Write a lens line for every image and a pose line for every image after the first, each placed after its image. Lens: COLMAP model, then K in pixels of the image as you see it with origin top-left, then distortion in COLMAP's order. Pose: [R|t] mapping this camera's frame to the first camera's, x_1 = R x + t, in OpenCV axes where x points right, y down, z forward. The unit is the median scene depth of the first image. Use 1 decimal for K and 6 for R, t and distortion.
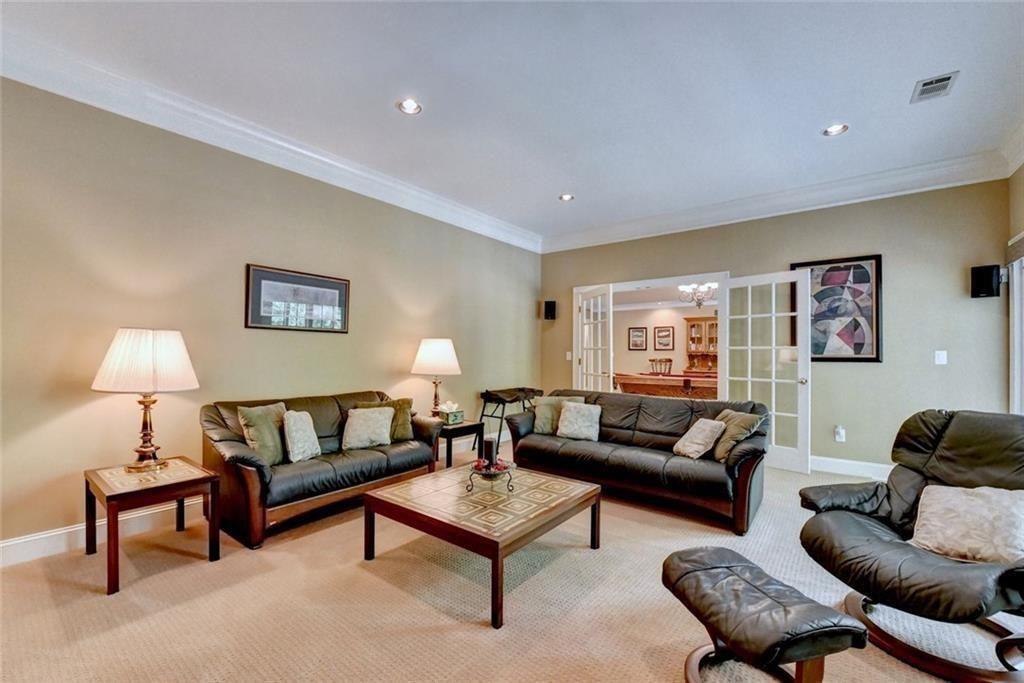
lens RADIAL K [[426.5, 0, 505.7], [0, 426.5, 351.7], [0, 0, 1]] dist [-0.020651, -0.000855]
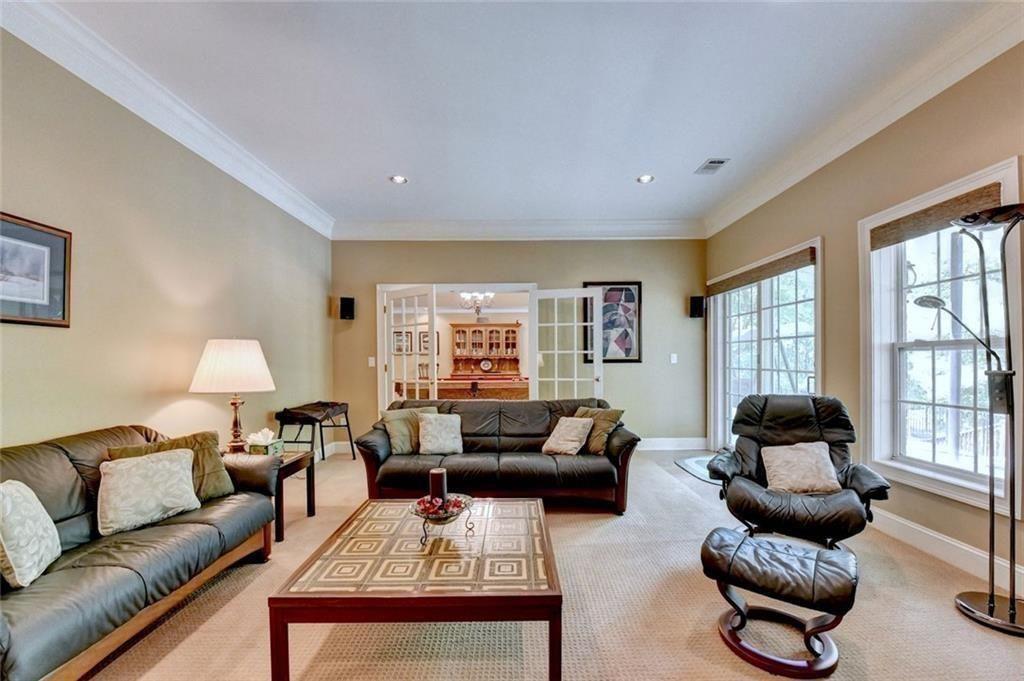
lens RADIAL K [[422.1, 0, 514.8], [0, 422.1, 368.7], [0, 0, 1]] dist [-0.022653, -0.000449]
pose [[0.771013, -0.026746, 0.636258, -0.273143], [0.008769, 0.999469, 0.031389, -0.001349], [-0.636759, -0.018622, 0.770838, 0.218194]]
